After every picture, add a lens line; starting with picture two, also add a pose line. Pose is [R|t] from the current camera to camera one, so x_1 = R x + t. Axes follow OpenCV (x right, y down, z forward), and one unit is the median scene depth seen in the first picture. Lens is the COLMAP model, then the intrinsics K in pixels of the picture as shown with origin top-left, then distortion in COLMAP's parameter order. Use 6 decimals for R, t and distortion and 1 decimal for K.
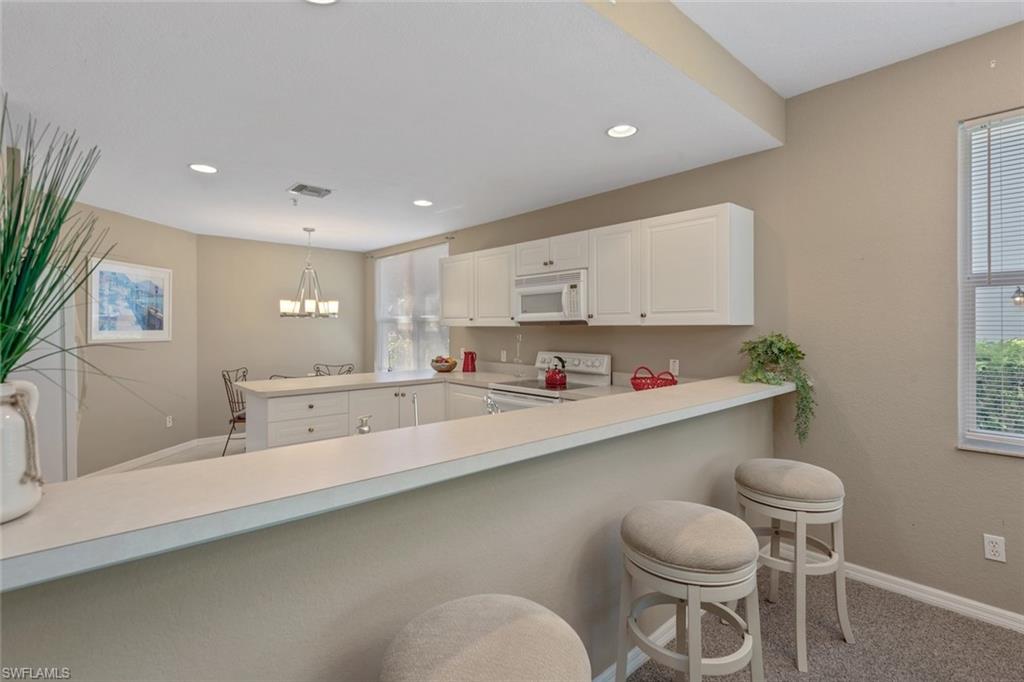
lens RADIAL K [[479.1, 0, 512.3], [0, 479.1, 332.3], [0, 0, 1]] dist [0.012374, -0.000229]
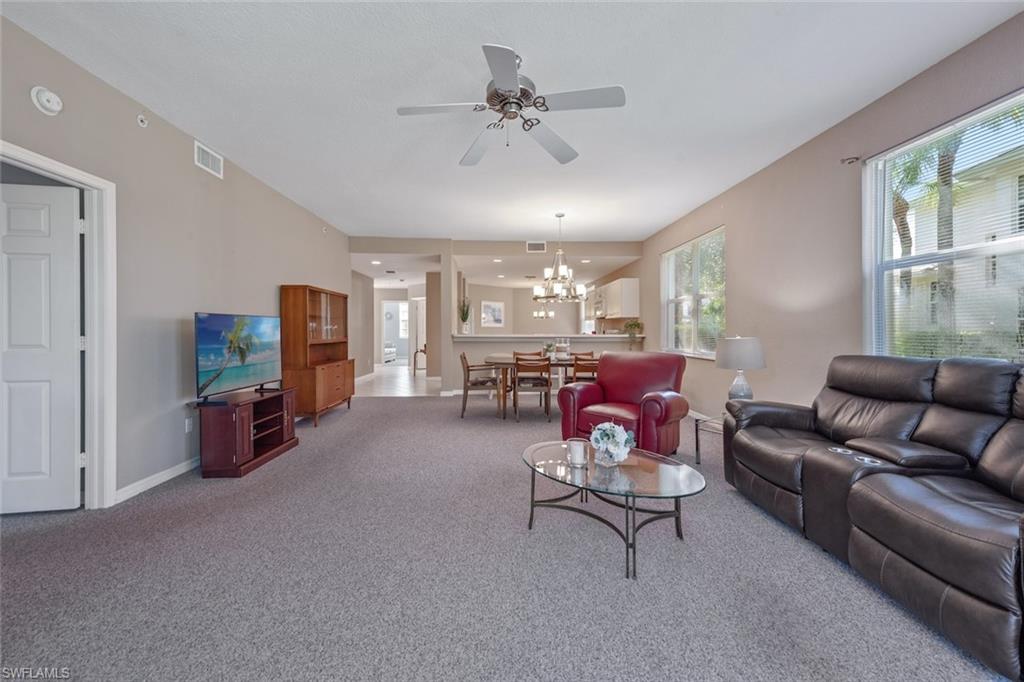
lens RADIAL K [[402.1, 0, 509.7], [0, 402.1, 332.7], [0, 0, 1]] dist [0.000575, 0.000036]
pose [[0.763415, 0.006097, -0.645879, 0.896710], [-0.007981, 0.999968, 0.000005, 0.052176], [0.645859, 0.005151, 0.763439, -0.825992]]
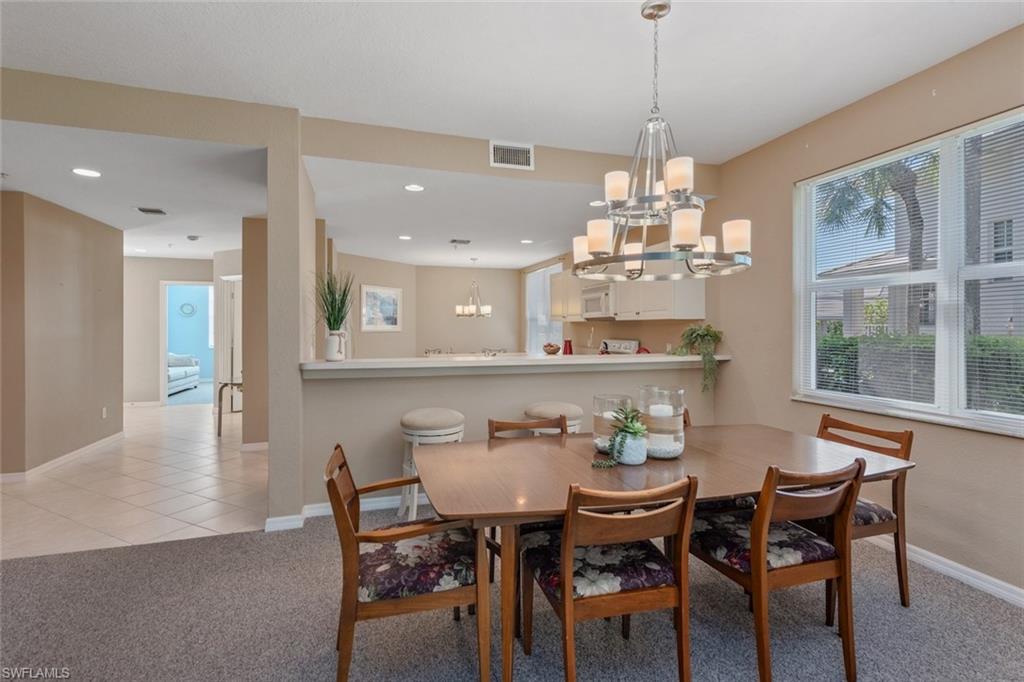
lens RADIAL K [[473.8, 0, 513.4], [0, 473.8, 322.1], [0, 0, 1]] dist [0.030257, 0.000080]
pose [[0.905956, -0.003294, -0.423358, 0.356099], [-0.004626, 0.999833, -0.017679, 0.013473], [0.423346, 0.017974, 0.905790, -0.334444]]
